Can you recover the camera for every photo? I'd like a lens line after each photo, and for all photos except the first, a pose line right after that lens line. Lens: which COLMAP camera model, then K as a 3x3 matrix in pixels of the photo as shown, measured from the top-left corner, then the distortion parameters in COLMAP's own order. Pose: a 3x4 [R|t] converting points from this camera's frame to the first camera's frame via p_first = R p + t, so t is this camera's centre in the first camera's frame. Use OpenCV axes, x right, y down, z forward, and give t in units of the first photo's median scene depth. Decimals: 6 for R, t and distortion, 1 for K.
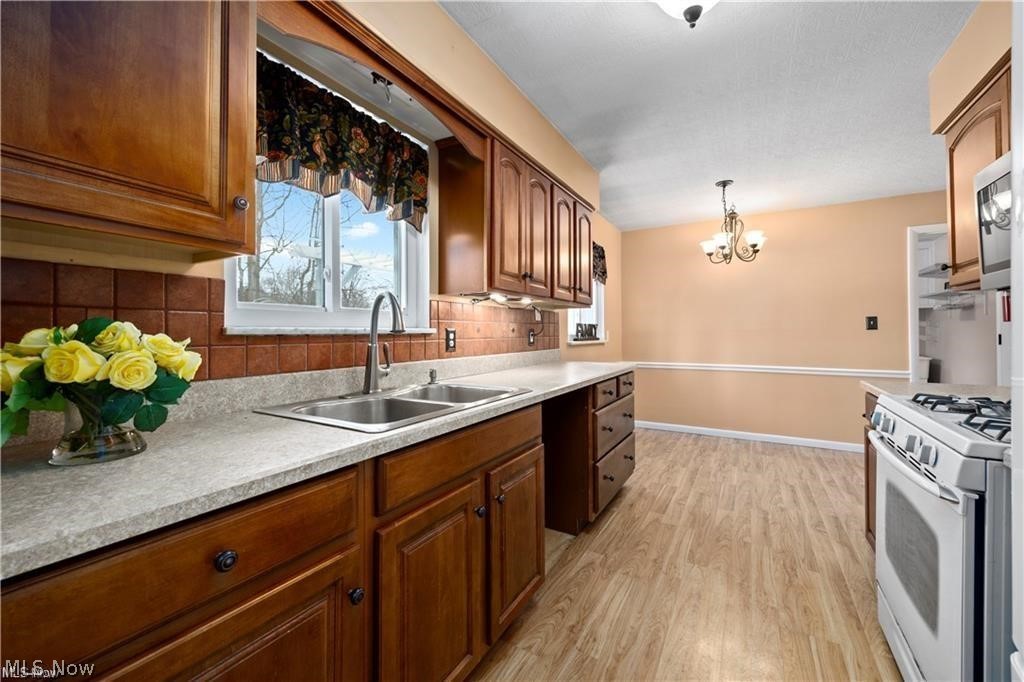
lens RADIAL K [[407.0, 0, 514.7], [0, 407.0, 331.5], [0, 0, 1]] dist [0.004030, -0.000418]
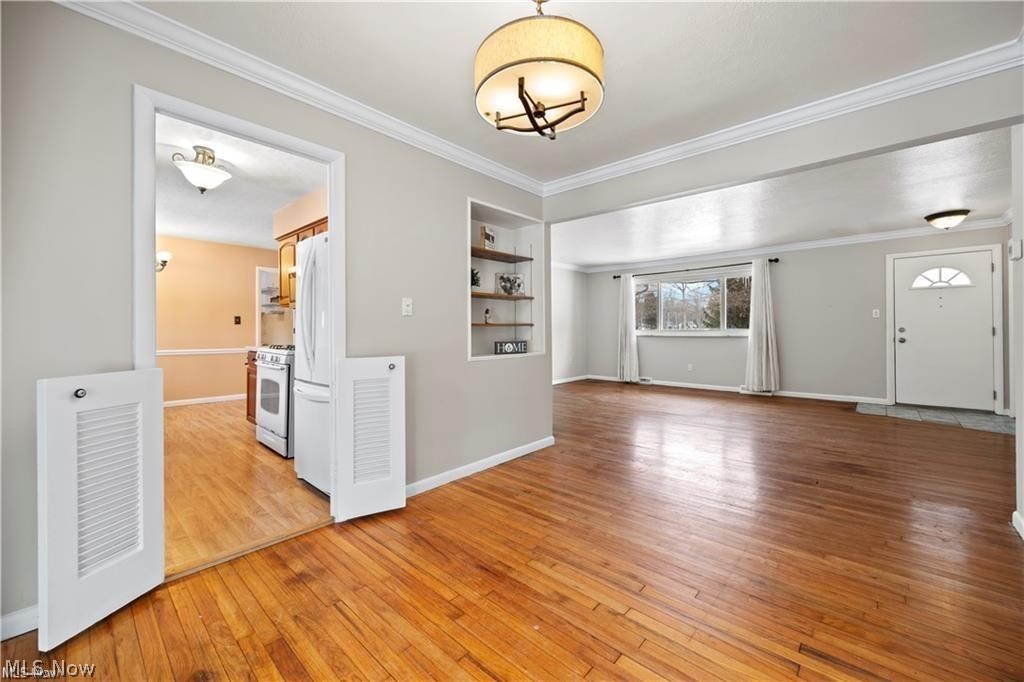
lens RADIAL K [[407.0, 0, 514.0], [0, 407.0, 322.3], [0, 0, 1]] dist [0.004030, -0.000418]
pose [[0.204571, 0.024499, 0.978545, -0.873476], [-0.006625, 0.999698, -0.023644, 0.032010], [-0.978829, -0.001647, 0.204671, -0.739901]]
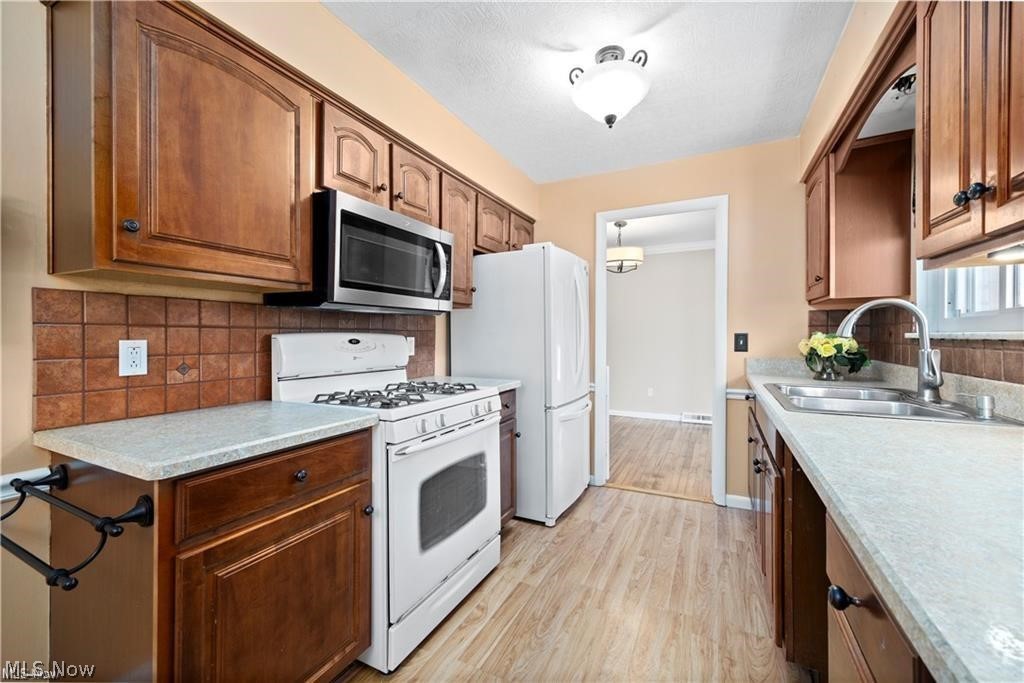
lens RADIAL K [[407.0, 0, 520.4], [0, 407.0, 337.8], [0, 0, 1]] dist [0.004030, -0.000418]
pose [[-0.997257, 0.005494, -0.073807, 0.487921], [0.005260, 0.999981, 0.003362, -0.003716], [0.073824, 0.002964, -0.997267, 1.355321]]
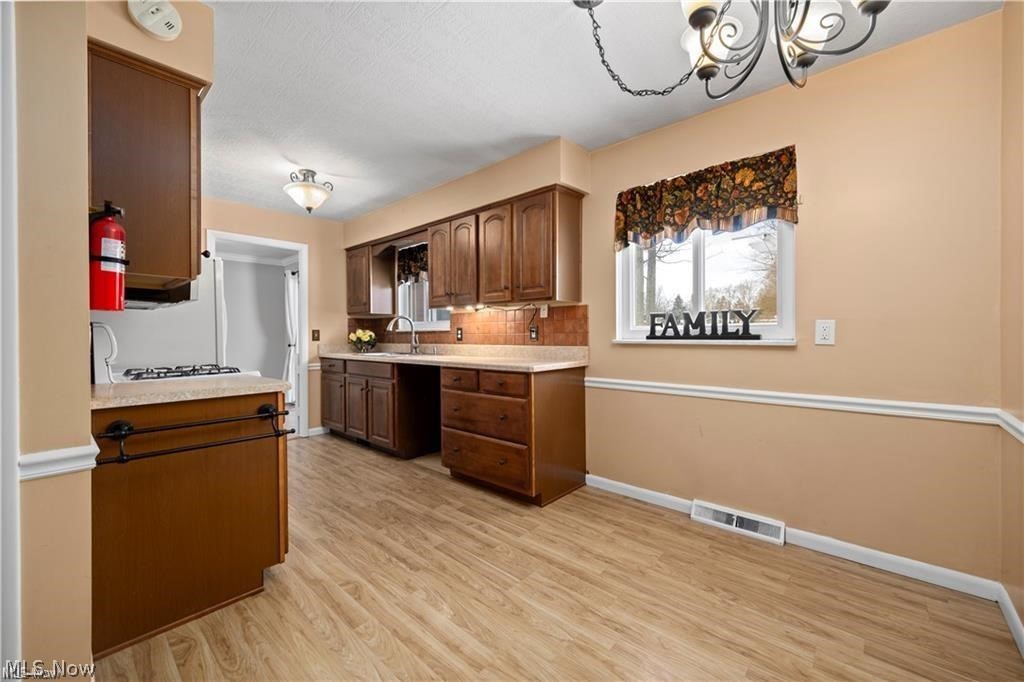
lens RADIAL K [[407.0, 0, 511.6], [0, 407.0, 340.7], [0, 0, 1]] dist [0.004030, -0.000418]
pose [[-0.211622, 0.018755, -0.977172, 1.529104], [0.010641, 0.999801, 0.016885, 0.020538], [0.977294, -0.006825, -0.211779, 1.574041]]
